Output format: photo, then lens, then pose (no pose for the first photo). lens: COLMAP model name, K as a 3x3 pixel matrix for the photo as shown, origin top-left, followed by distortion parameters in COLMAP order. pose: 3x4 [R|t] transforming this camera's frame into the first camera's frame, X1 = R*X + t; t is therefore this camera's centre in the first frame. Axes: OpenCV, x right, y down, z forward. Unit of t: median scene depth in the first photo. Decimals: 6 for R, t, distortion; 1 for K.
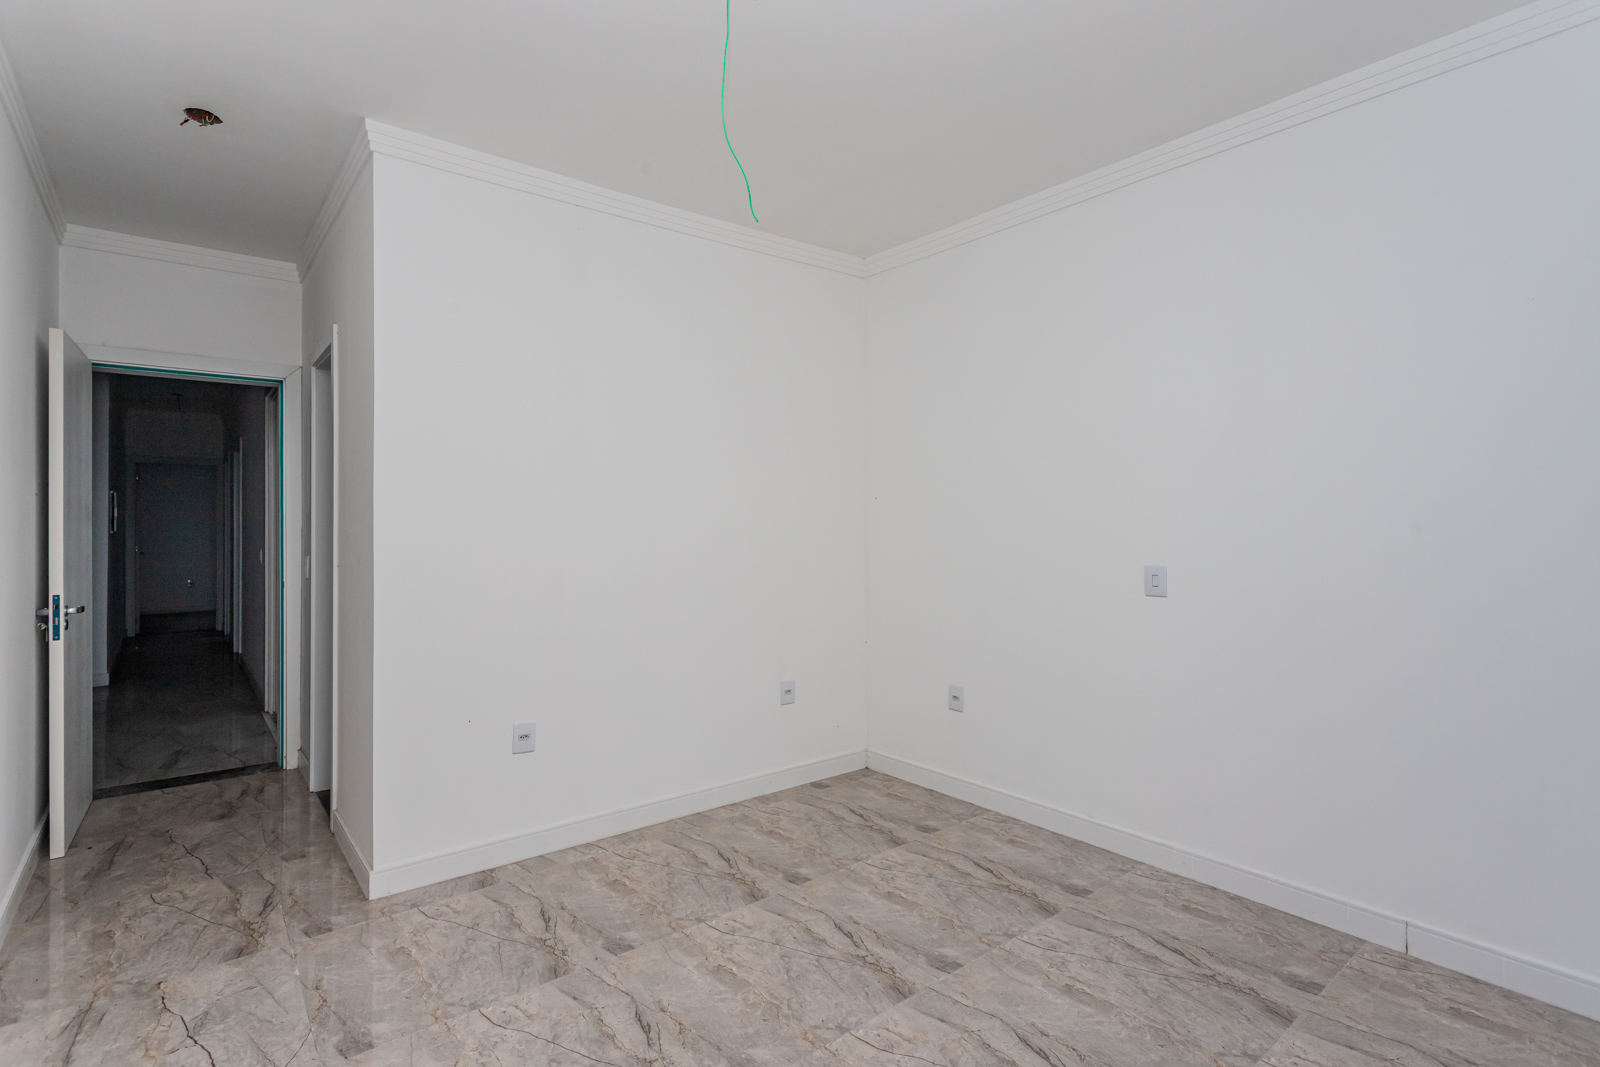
lens RADIAL K [[766.4, 0, 801.0], [0, 766.4, 521.0], [0, 0, 1]] dist [0.004785, -0.001437]
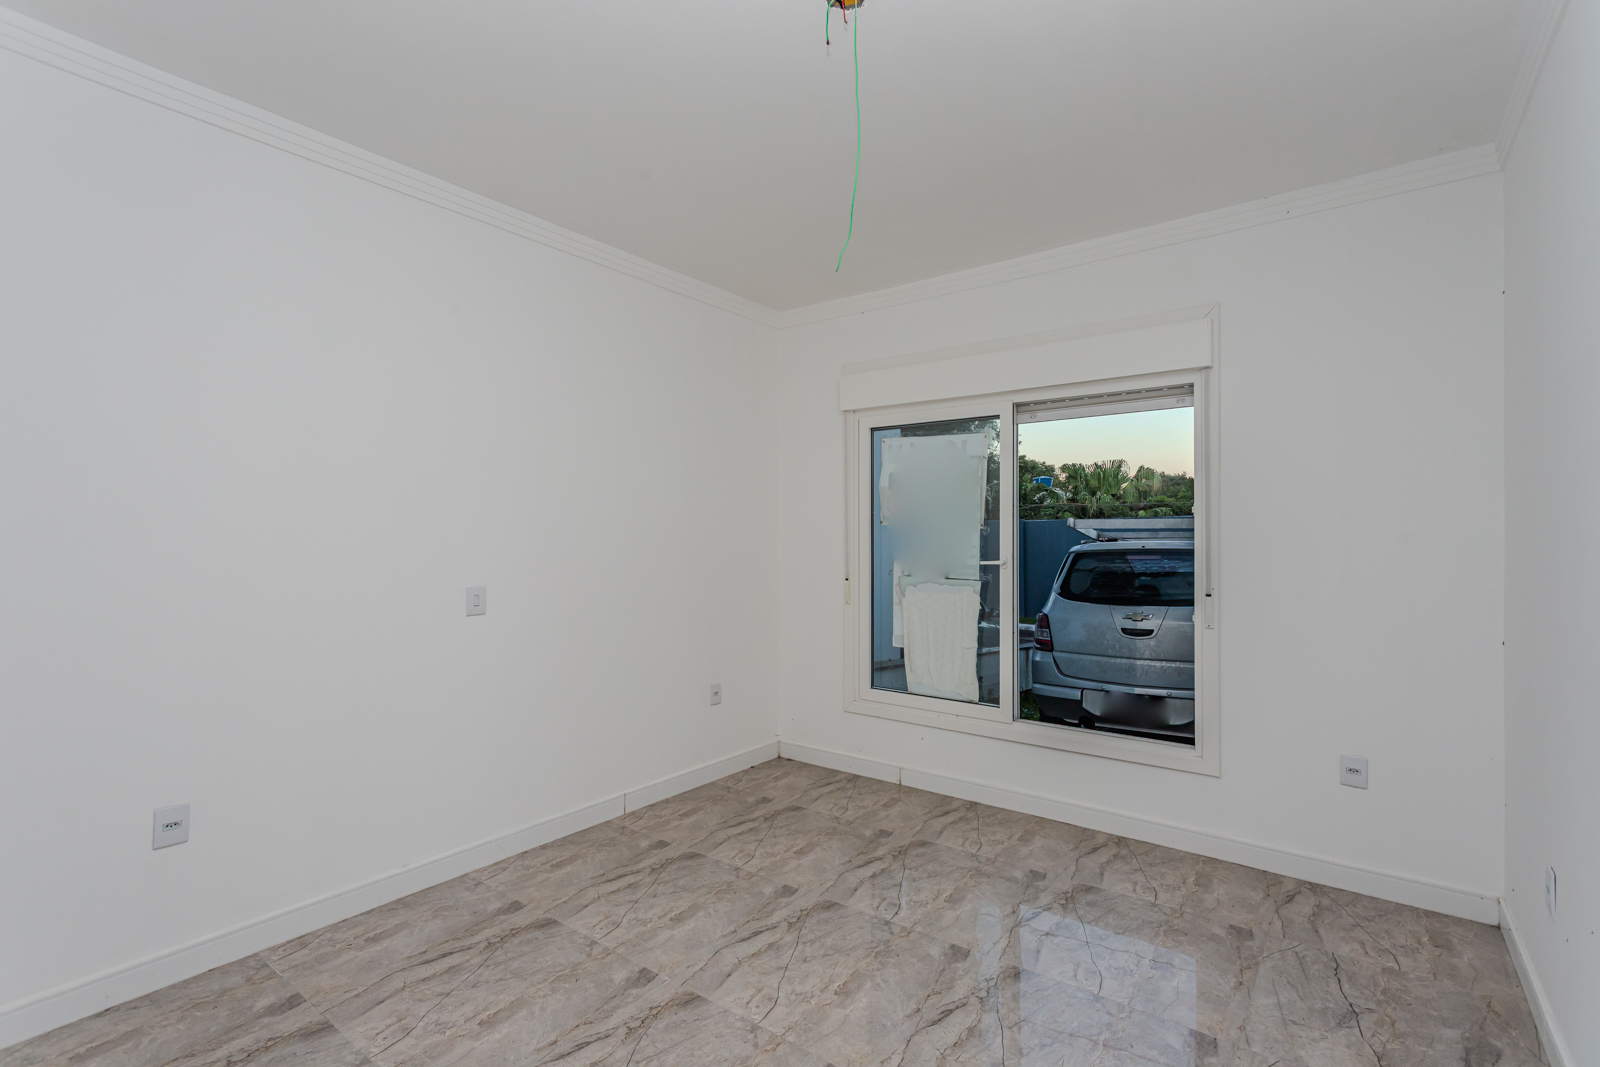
lens RADIAL K [[766.4, 0, 801.6], [0, 766.4, 549.0], [0, 0, 1]] dist [0.004785, -0.001437]
pose [[-0.243686, -0.007812, 0.969823, -0.827818], [0.002703, 0.999958, 0.008734, -0.000501], [-0.969850, 0.004750, -0.243655, 1.012986]]
